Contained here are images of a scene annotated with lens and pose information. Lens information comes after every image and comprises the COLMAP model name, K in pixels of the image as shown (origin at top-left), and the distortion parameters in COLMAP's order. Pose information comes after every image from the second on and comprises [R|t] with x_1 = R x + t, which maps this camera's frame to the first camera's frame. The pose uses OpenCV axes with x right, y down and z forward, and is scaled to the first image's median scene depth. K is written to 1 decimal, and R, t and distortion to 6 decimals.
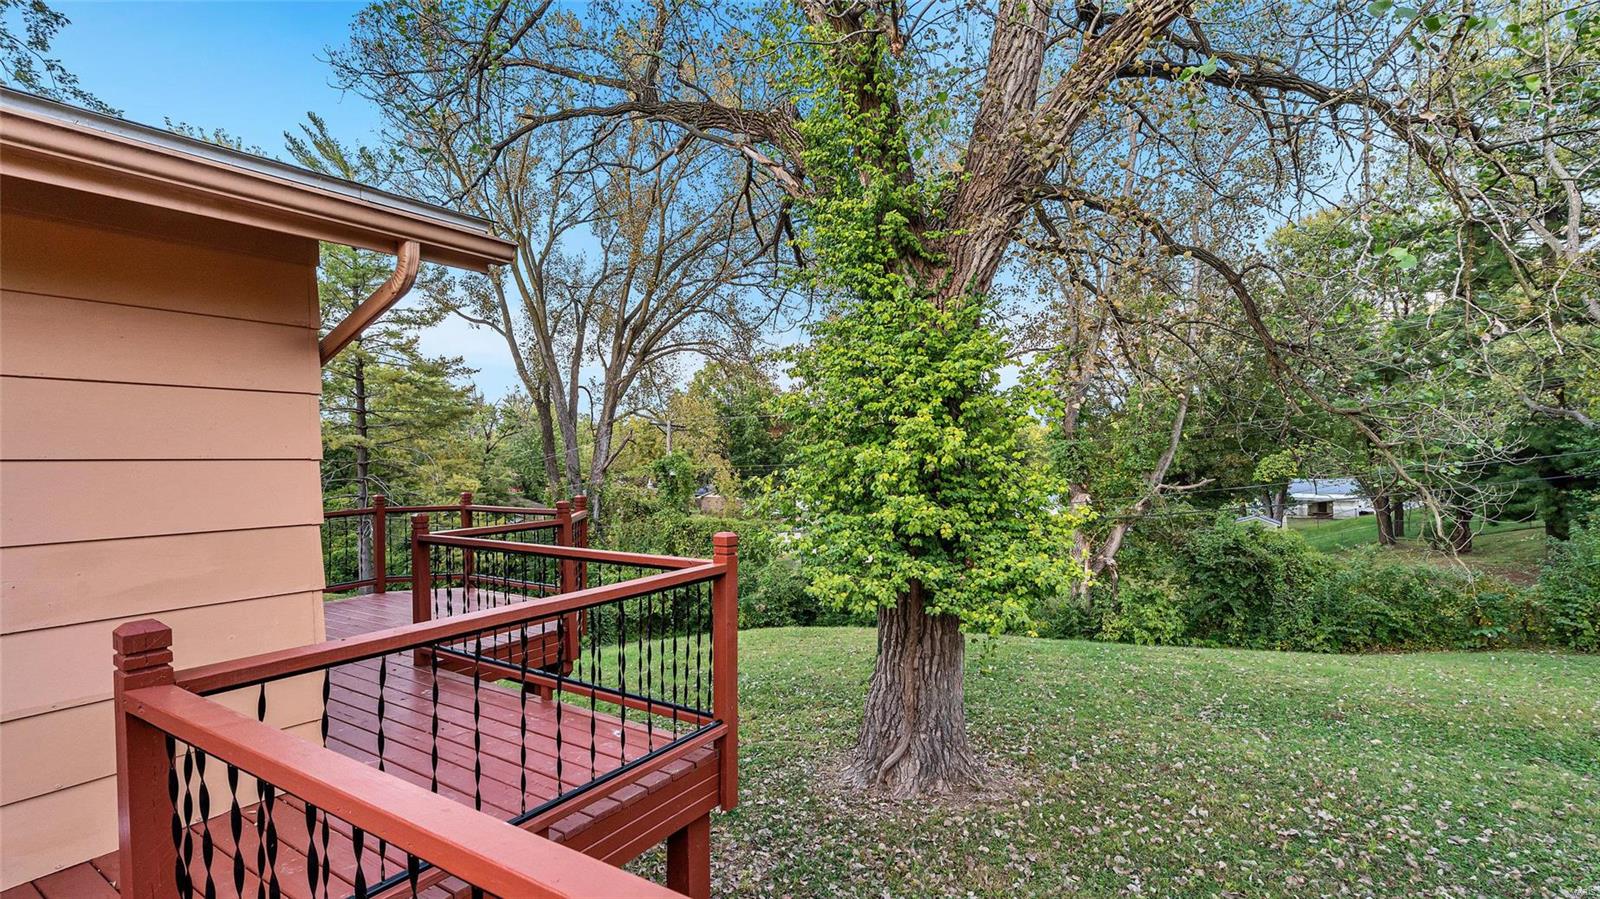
lens RADIAL K [[762.5, 0, 797.4], [0, 762.5, 442.9], [0, 0, 1]] dist [-0.000984, 0.002292]
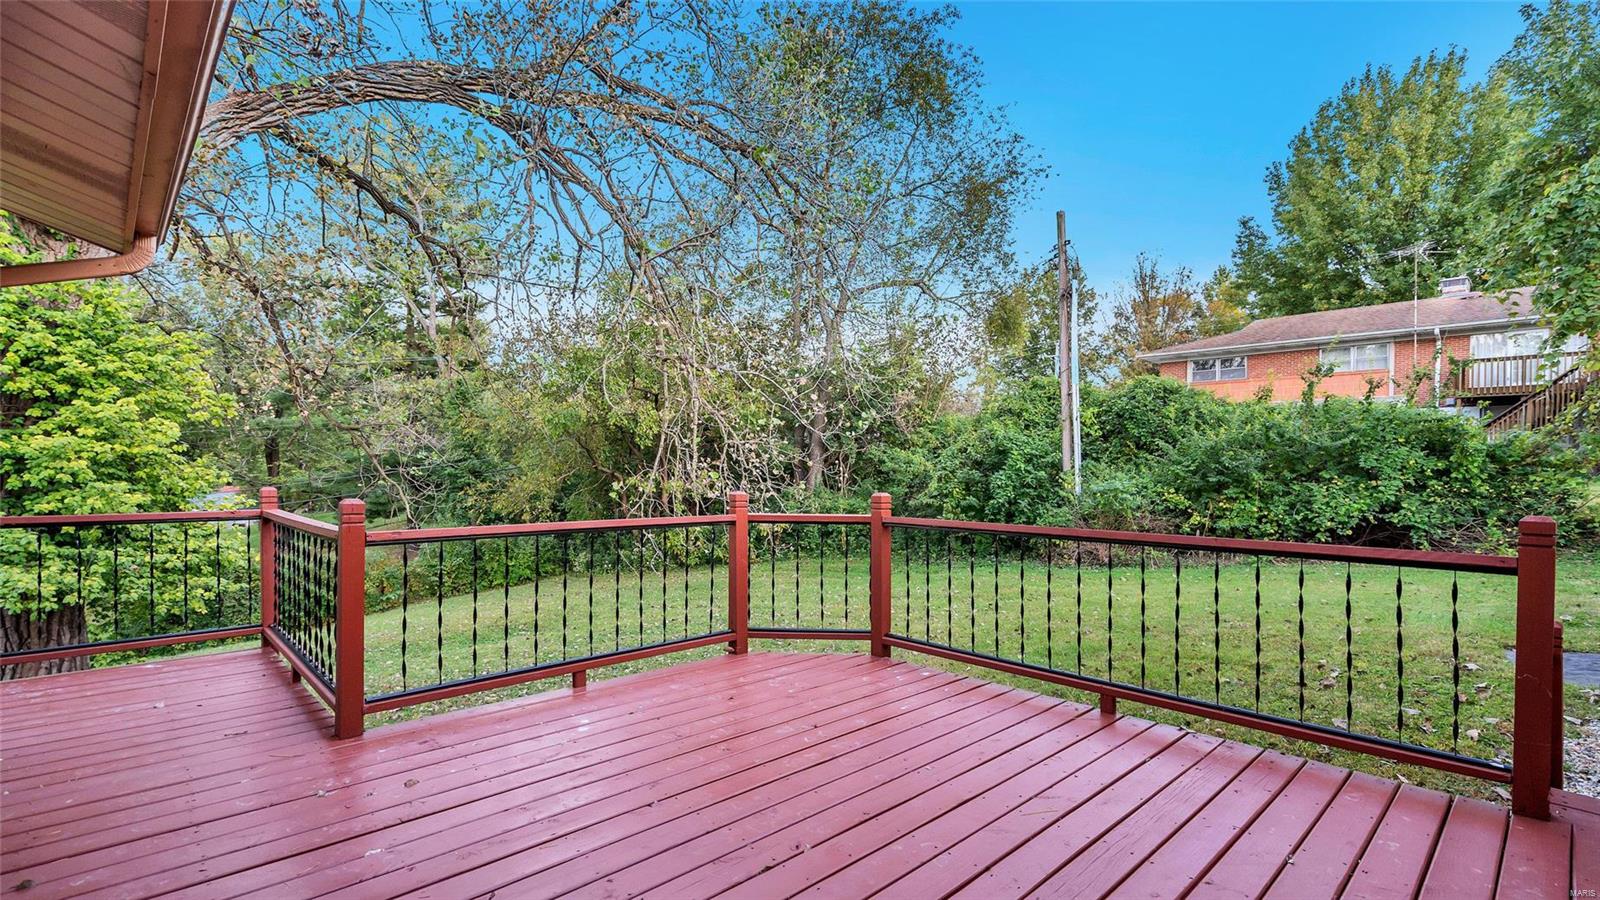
lens RADIAL K [[762.5, 0, 801.4], [0, 762.5, 466.1], [0, 0, 1]] dist [-0.000984, 0.002292]
pose [[0.231995, 0.023172, 0.972441, -0.346536], [-0.022869, 0.999570, -0.018363, 0.025078], [-0.972448, -0.017979, 0.232425, -0.053758]]
